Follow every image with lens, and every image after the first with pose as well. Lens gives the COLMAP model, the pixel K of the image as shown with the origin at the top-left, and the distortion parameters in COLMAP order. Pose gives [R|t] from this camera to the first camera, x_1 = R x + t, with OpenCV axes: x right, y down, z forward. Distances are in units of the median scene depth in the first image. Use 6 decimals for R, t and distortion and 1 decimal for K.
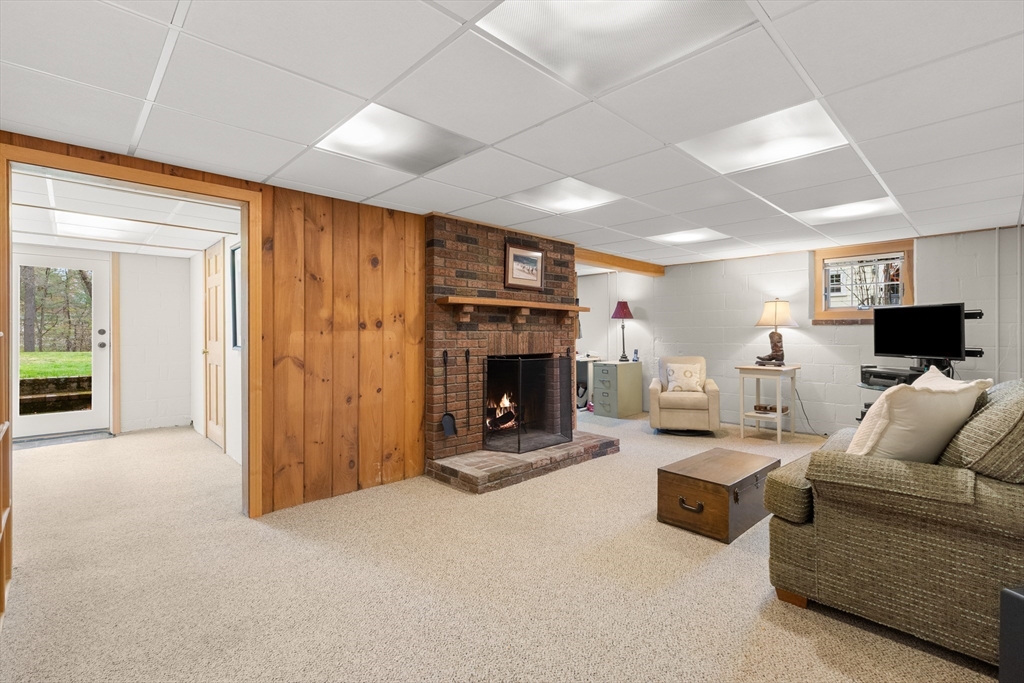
lens RADIAL K [[467.2, 0, 515.1], [0, 467.2, 334.2], [0, 0, 1]] dist [0.007947, -0.000171]
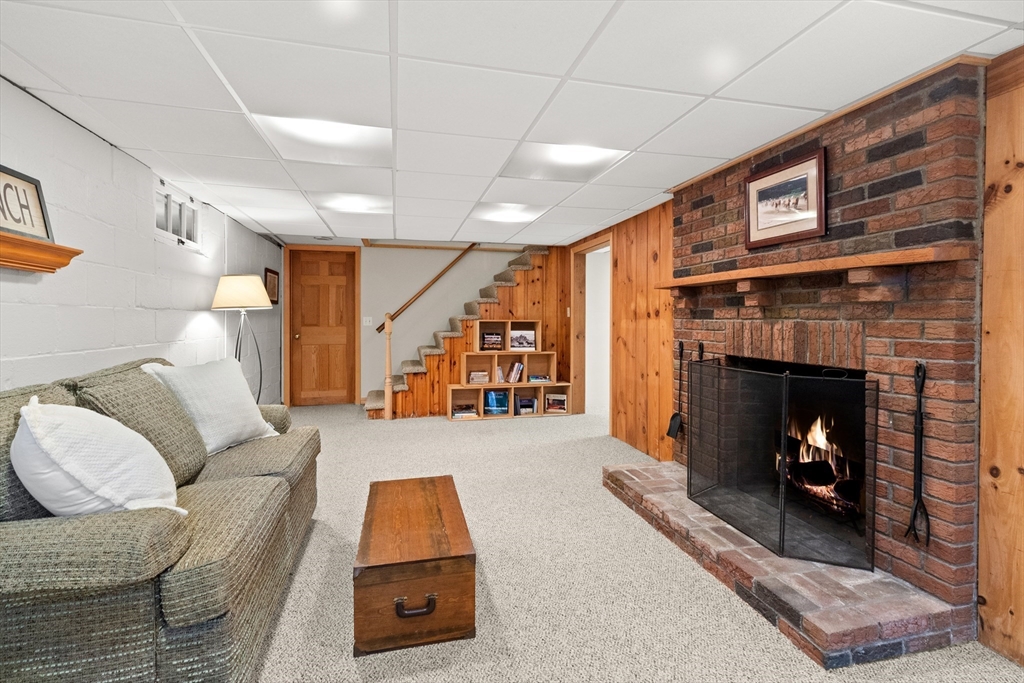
lens RADIAL K [[467.2, 0, 511.9], [0, 467.2, 324.0], [0, 0, 1]] dist [0.007947, -0.000171]
pose [[-0.506201, 0.008835, -0.862370, 0.714767], [-0.002849, 0.999925, 0.011916, -0.007179], [0.862411, 0.008489, -0.506138, 1.093754]]
